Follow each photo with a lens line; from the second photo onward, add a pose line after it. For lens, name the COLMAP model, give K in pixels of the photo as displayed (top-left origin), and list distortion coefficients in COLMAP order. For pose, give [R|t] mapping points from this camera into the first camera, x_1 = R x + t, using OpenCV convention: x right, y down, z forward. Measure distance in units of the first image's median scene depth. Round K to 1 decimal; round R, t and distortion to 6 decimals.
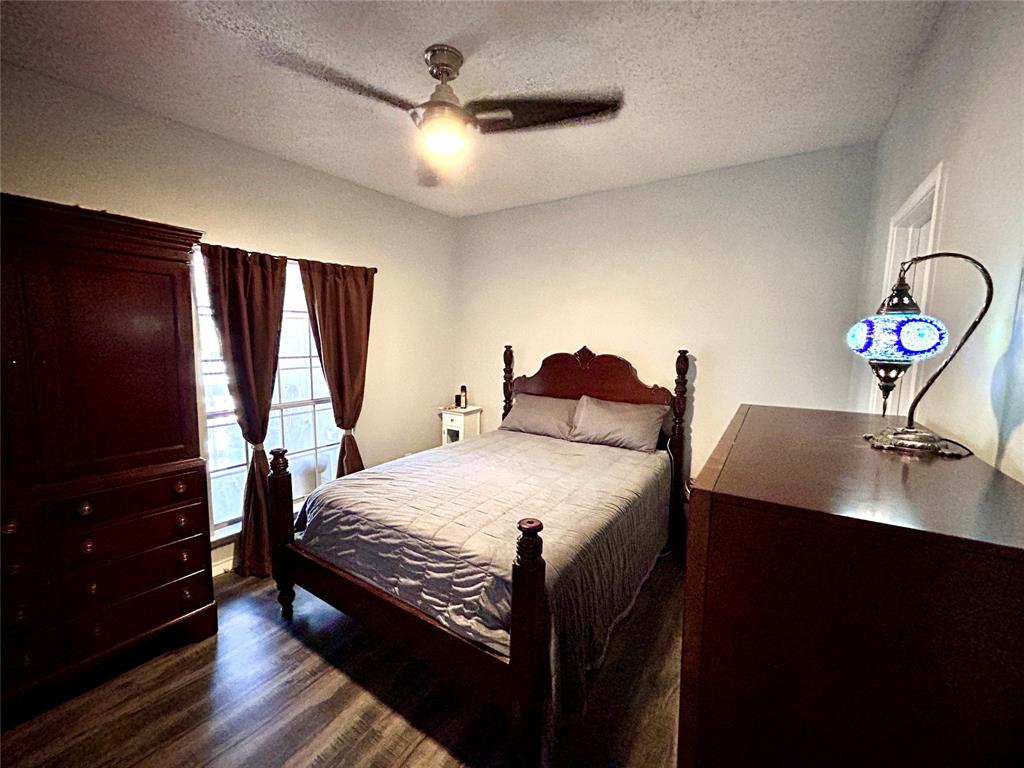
lens RADIAL K [[413.2, 0, 510.3], [0, 413.2, 382.7], [0, 0, 1]] dist [-0.001917, 0.001861]
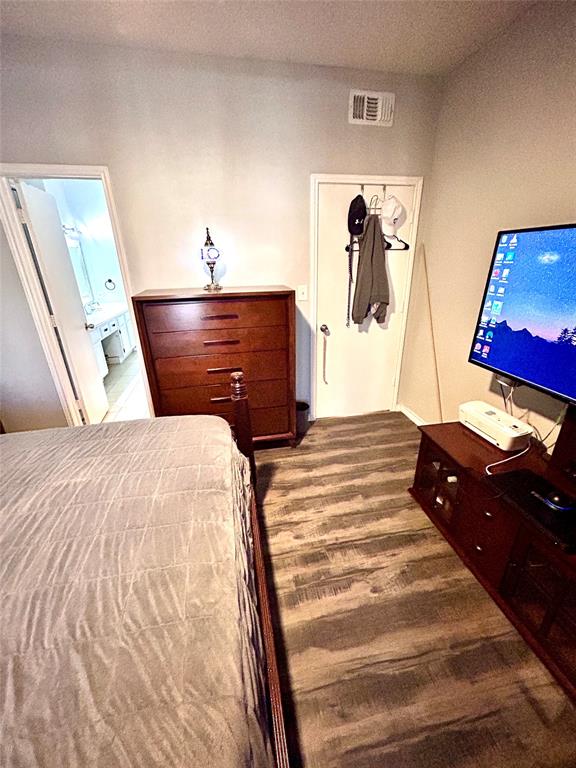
lens RADIAL K [[309.9, 0, 284.8], [0, 309.9, 383.7], [0, 0, 1]] dist [-0.001917, 0.001861]
pose [[-0.693742, -0.270927, 0.667324, -0.676514], [0.085231, 0.889157, 0.449594, -0.123172], [-0.715163, 0.368779, -0.593754, 1.189076]]
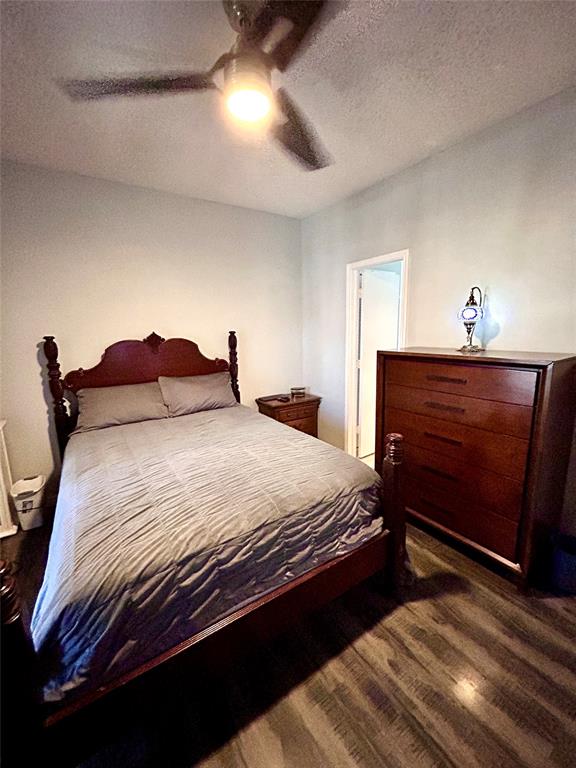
lens RADIAL K [[309.9, 0, 290.0], [0, 309.9, 383.2], [0, 0, 1]] dist [-0.001917, 0.001861]
pose [[0.397869, -0.186464, 0.898294, -0.825530], [0.127660, 0.980855, 0.147059, -0.057321], [-0.908517, 0.056166, 0.414056, 0.637423]]
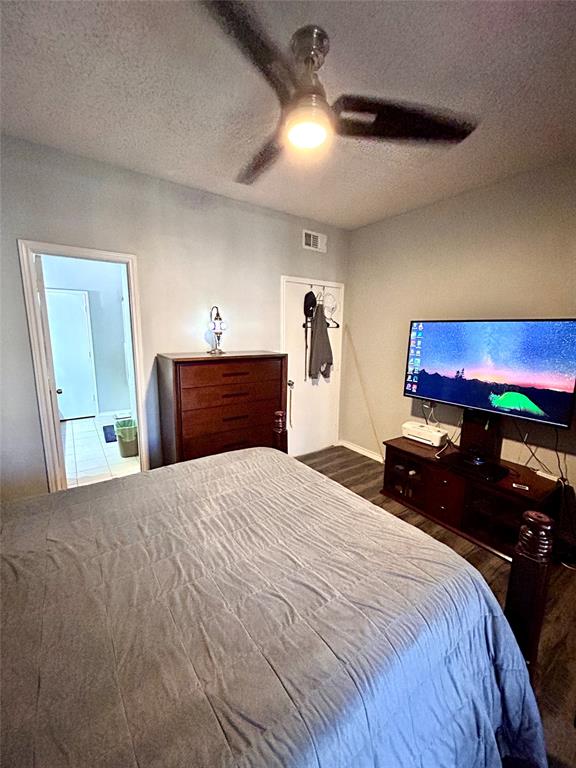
lens RADIAL K [[309.9, 0, 283.1], [0, 309.9, 385.5], [0, 0, 1]] dist [-0.001917, 0.001861]
pose [[-0.920532, -0.091784, 0.379733, -0.428022], [0.017877, 0.961095, 0.275638, -0.187490], [-0.390258, 0.260522, -0.883078, 1.781064]]
